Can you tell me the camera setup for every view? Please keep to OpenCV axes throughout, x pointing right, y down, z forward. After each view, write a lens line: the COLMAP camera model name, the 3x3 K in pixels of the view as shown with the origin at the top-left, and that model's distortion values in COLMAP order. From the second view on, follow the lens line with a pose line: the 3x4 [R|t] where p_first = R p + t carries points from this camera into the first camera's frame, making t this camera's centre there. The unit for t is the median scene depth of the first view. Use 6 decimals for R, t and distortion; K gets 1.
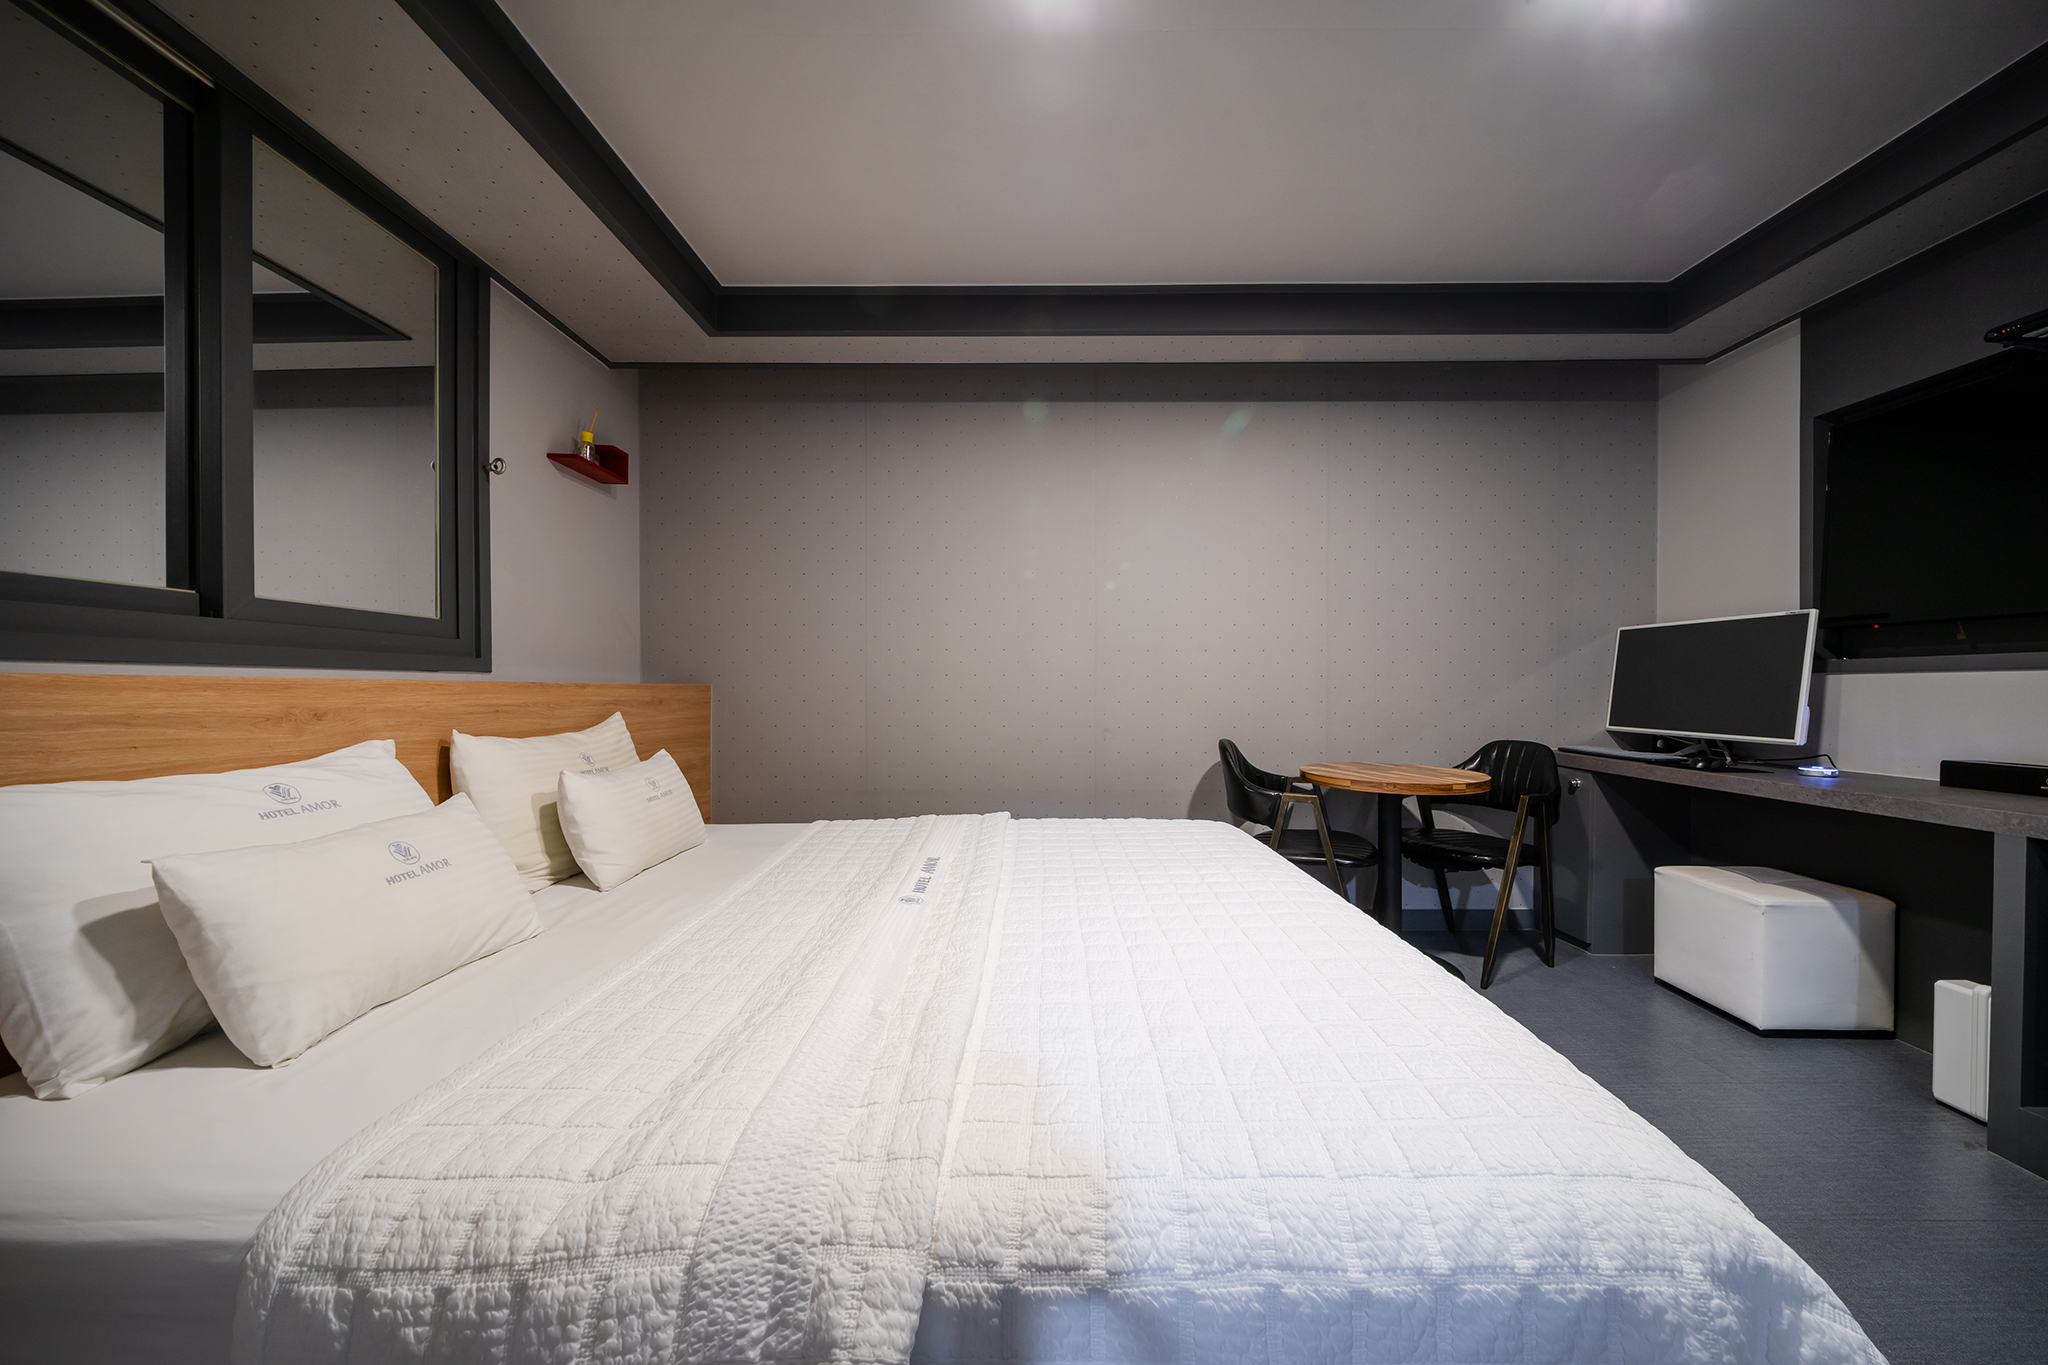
lens RADIAL K [[711.4, 0, 1024.0], [0, 711.4, 682.5], [0, 0, 1]] dist [-0.002030, -0.000262]
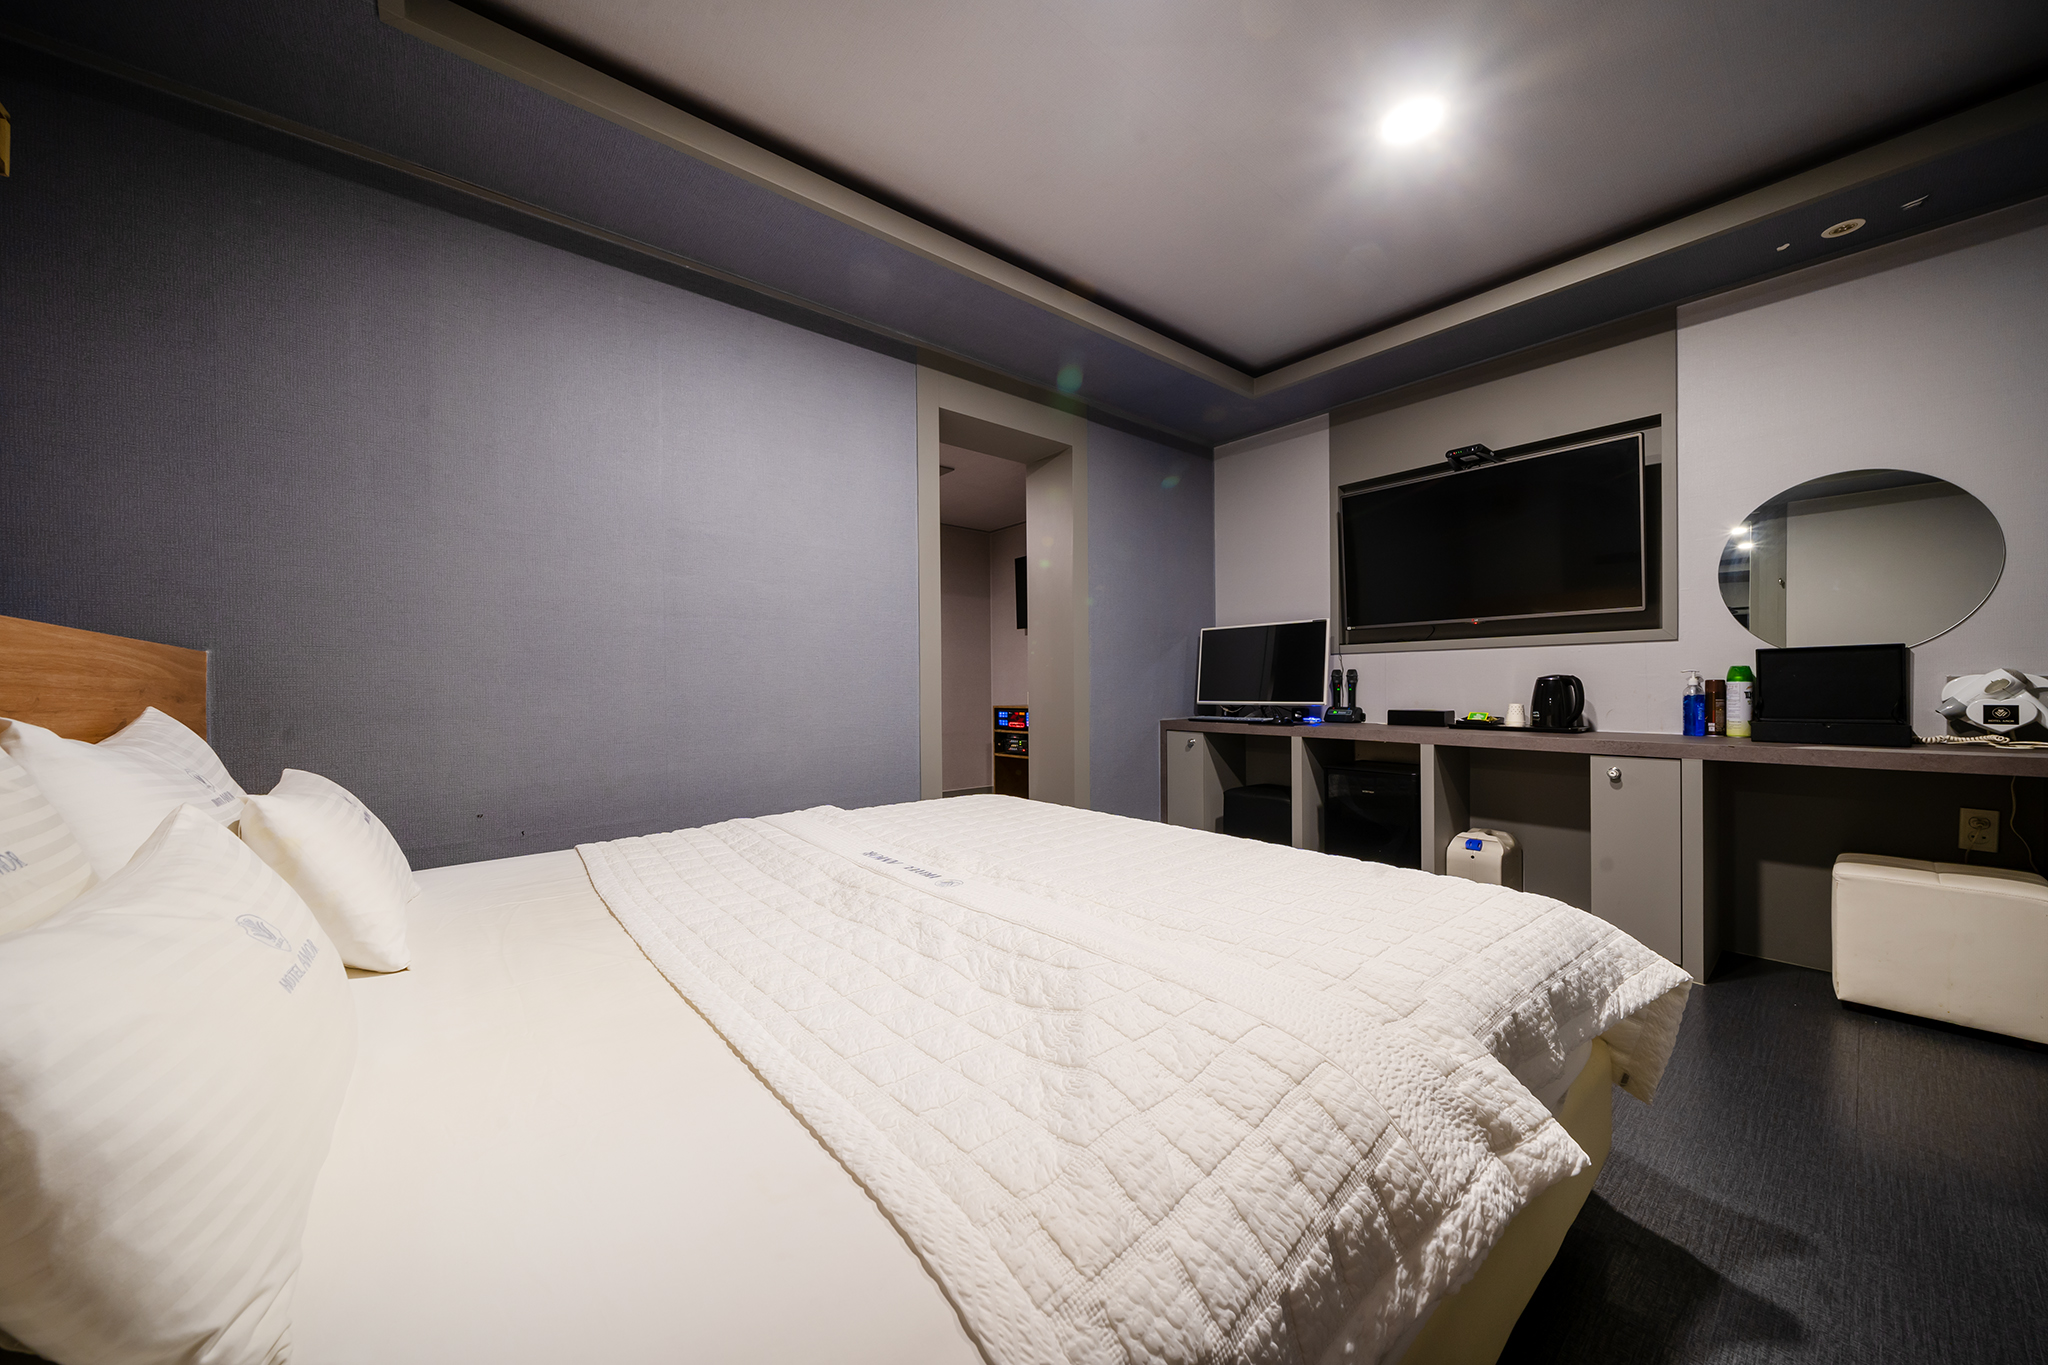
lens RADIAL K [[711.4, 0, 1024.0], [0, 711.4, 682.5], [0, 0, 1]] dist [-0.002030, -0.000262]
pose [[0.780285, -0.006220, 0.625393, -0.417114], [0.008491, 0.999964, -0.000648, 0.030863], [-0.625367, 0.005816, 0.780309, 0.140825]]
